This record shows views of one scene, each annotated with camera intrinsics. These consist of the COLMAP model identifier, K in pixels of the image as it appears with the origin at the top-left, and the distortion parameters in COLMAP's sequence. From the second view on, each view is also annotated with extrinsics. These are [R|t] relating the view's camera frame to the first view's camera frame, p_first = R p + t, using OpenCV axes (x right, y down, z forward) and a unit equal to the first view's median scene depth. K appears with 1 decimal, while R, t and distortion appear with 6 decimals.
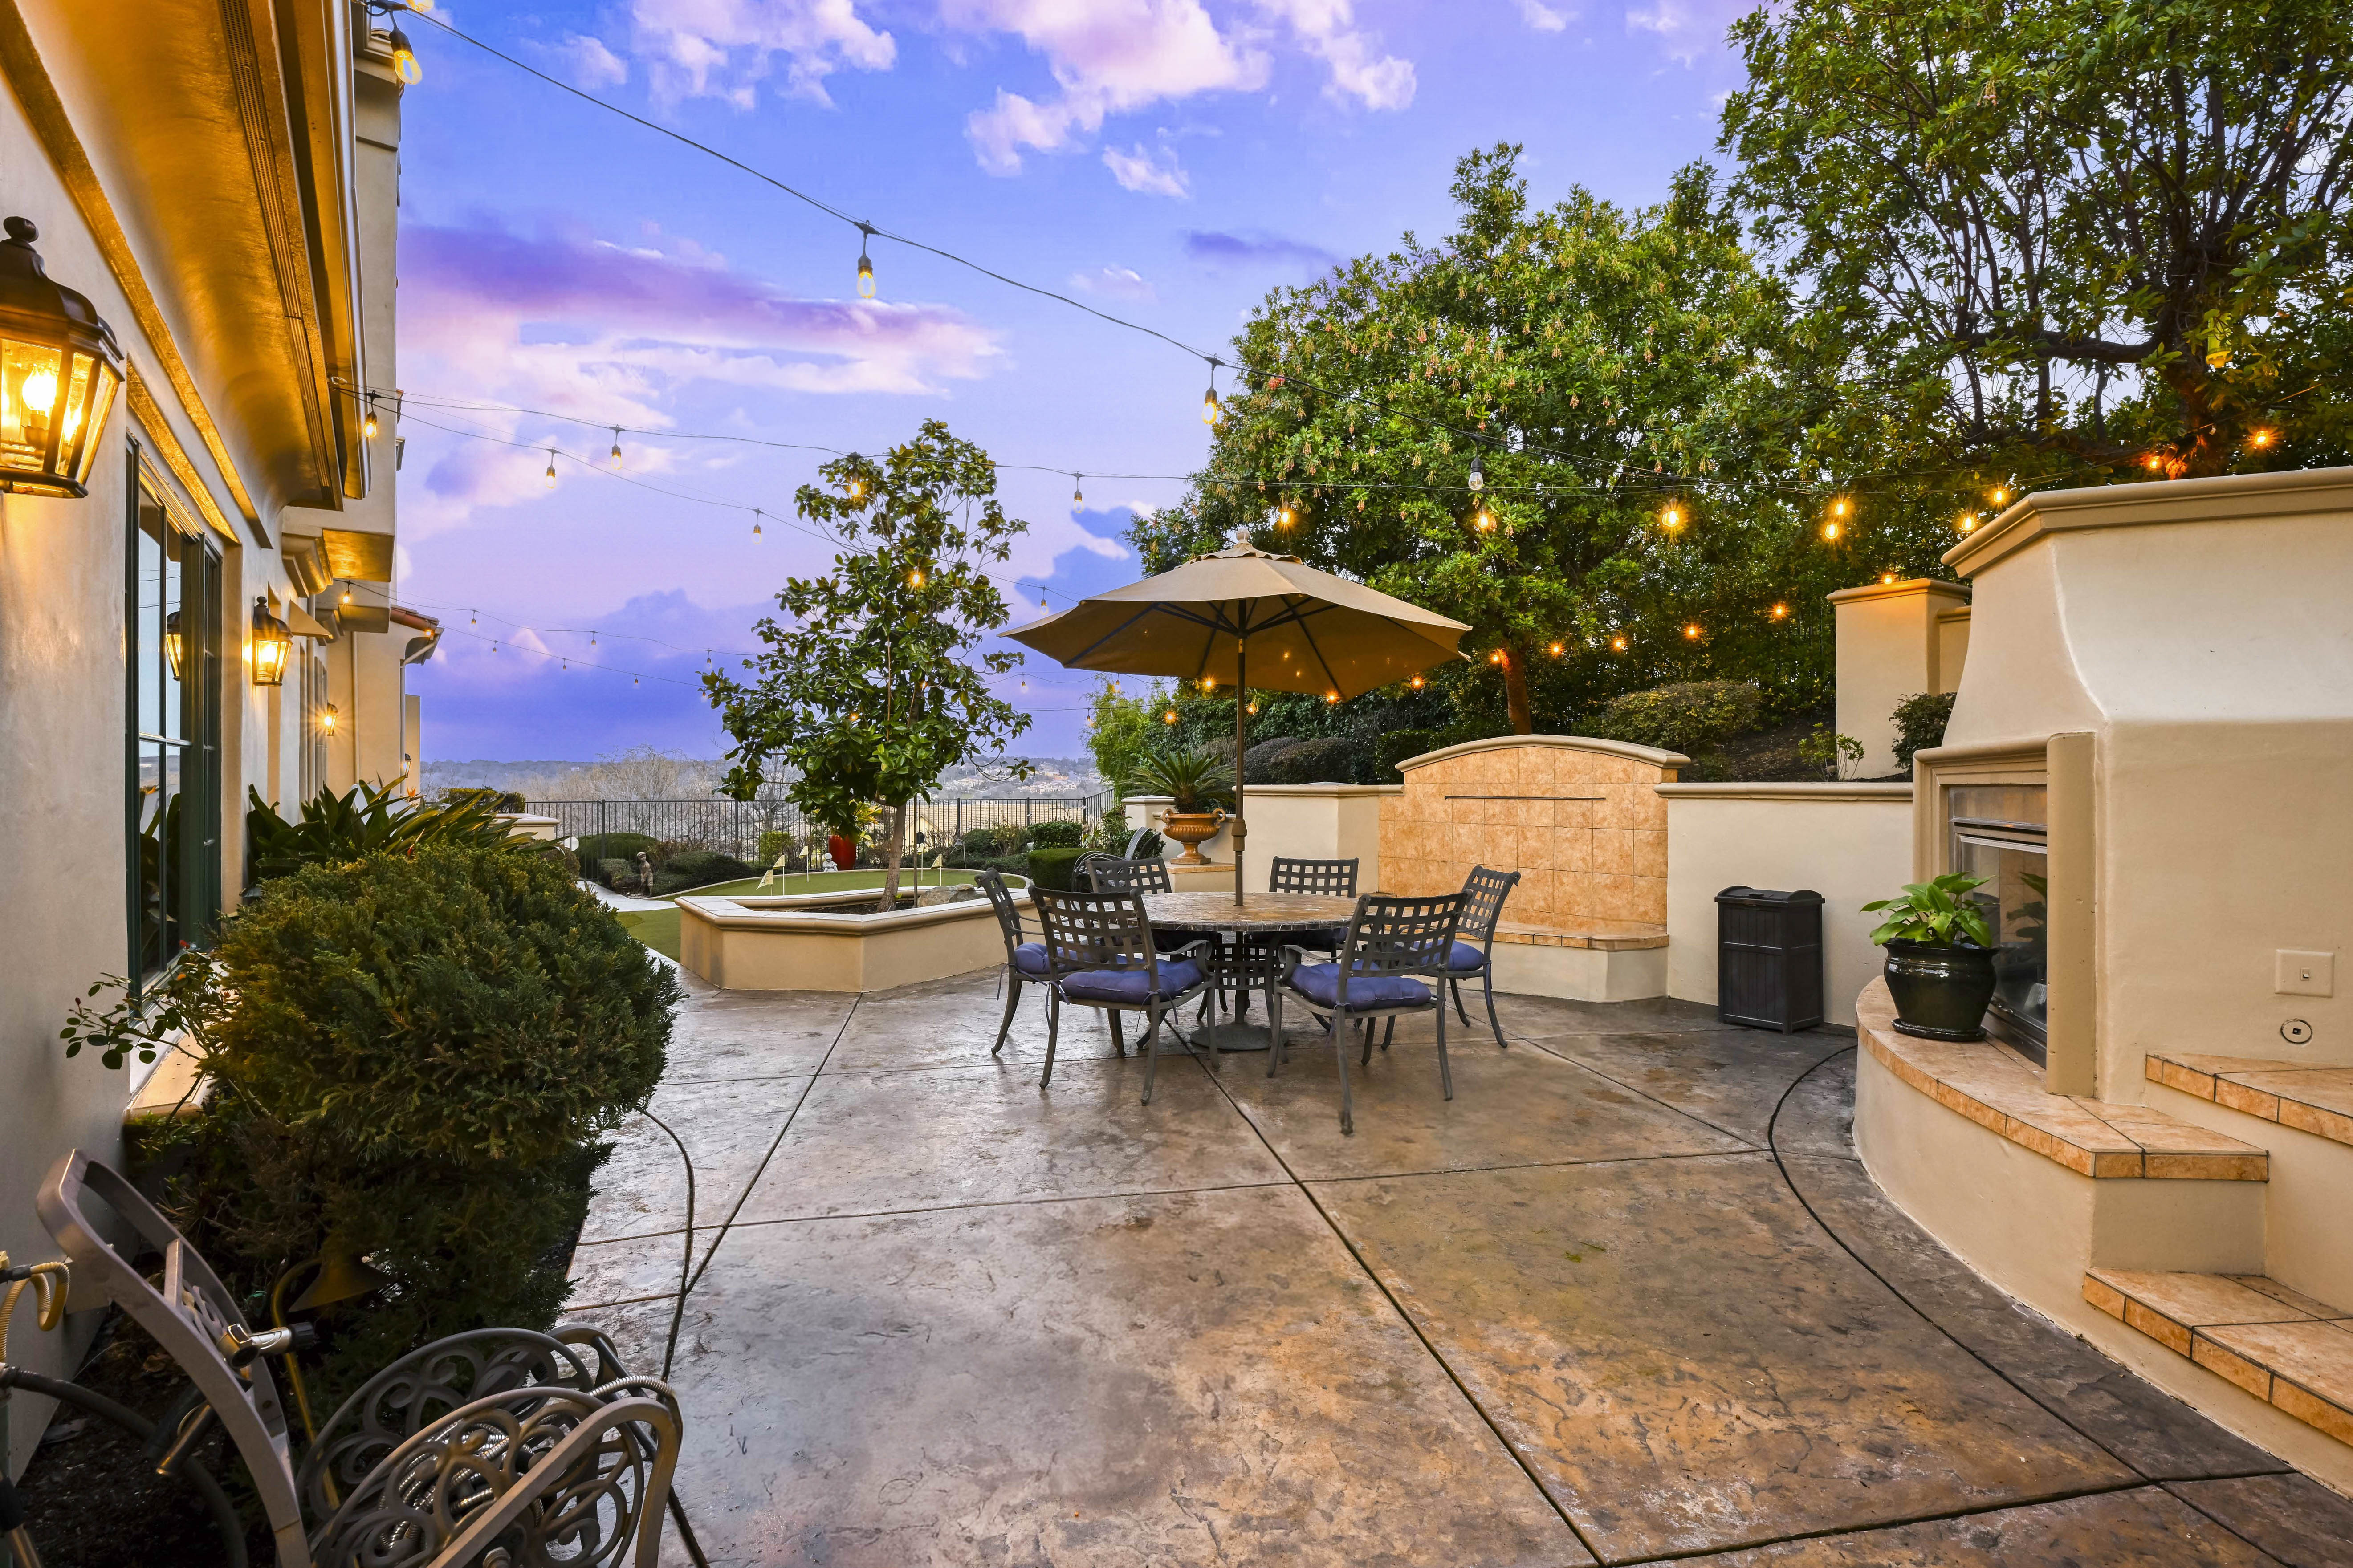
lens RADIAL K [[1089.5, 0, 1176.9], [0, 1089.5, 785.6], [0, 0, 1]] dist [0.002789, 0.000510]
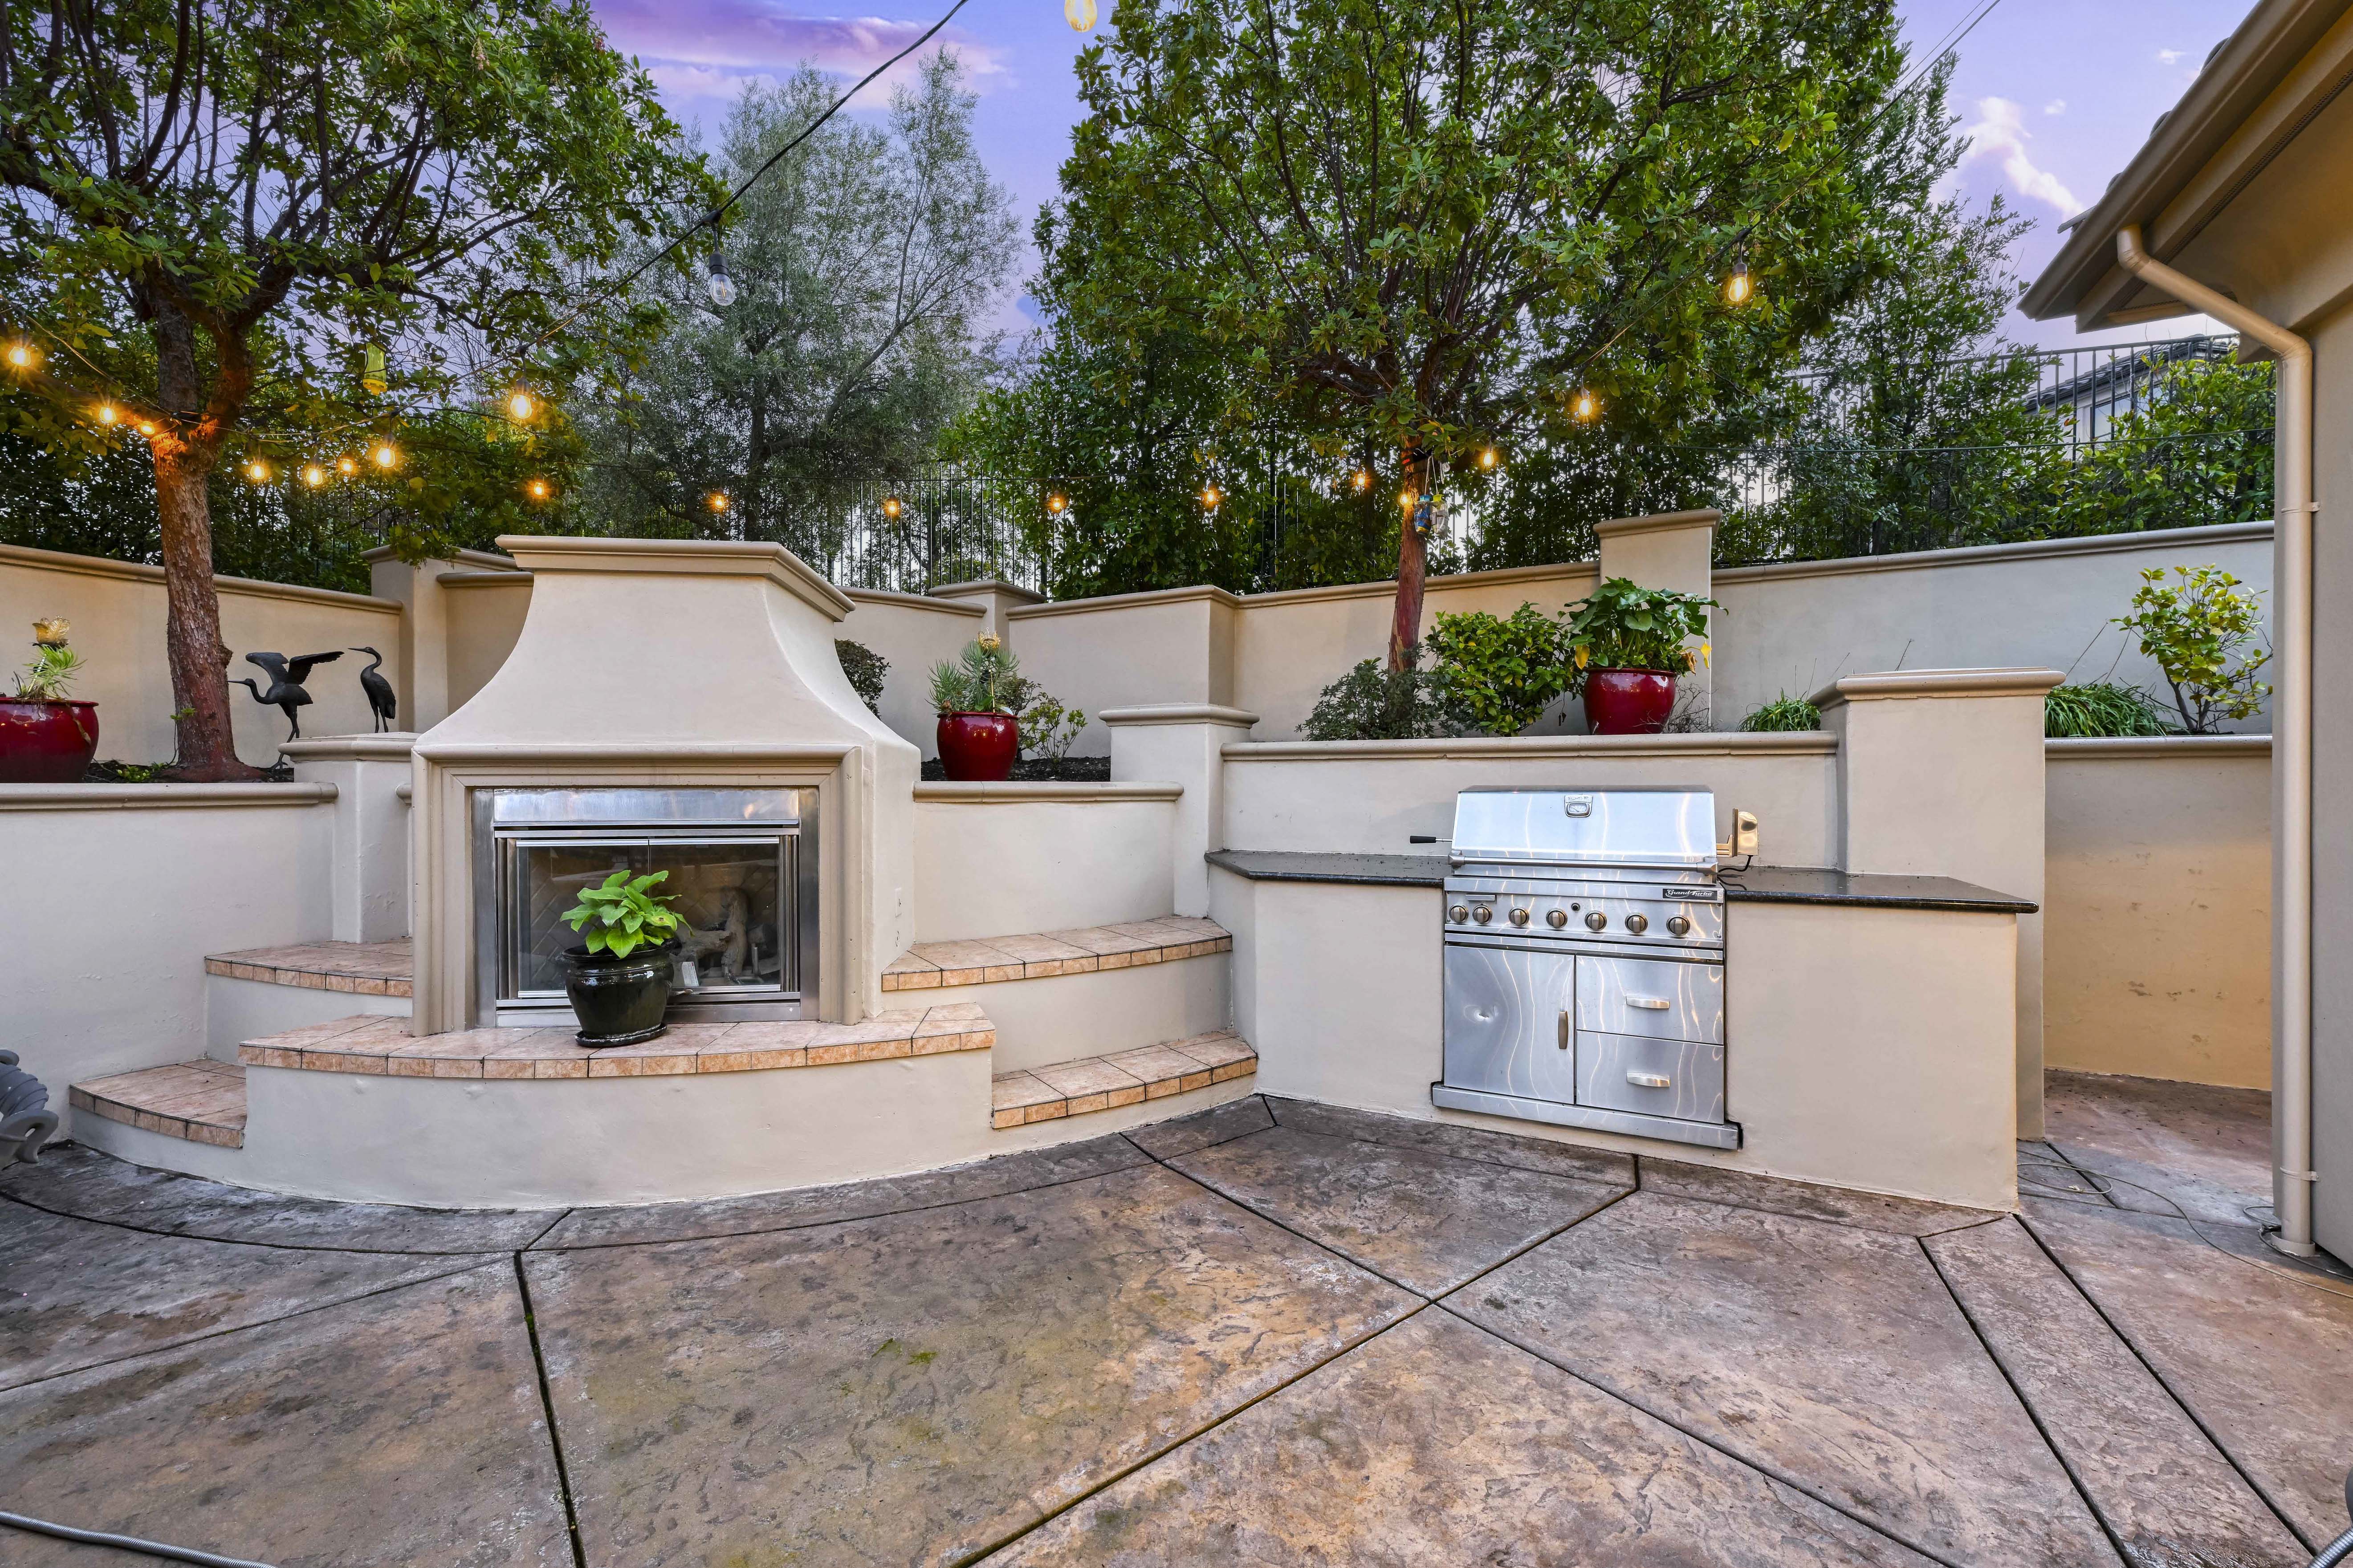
lens RADIAL K [[940.9, 0, 1178.4], [0, 940.9, 780.9], [0, 0, 1]] dist [-0.002303, 0.000476]
pose [[-0.477478, 0.005255, 0.878628, -0.392306], [0.002009, 0.999986, -0.004889, -0.000338], [-0.878641, -0.000569, -0.477482, 1.287399]]
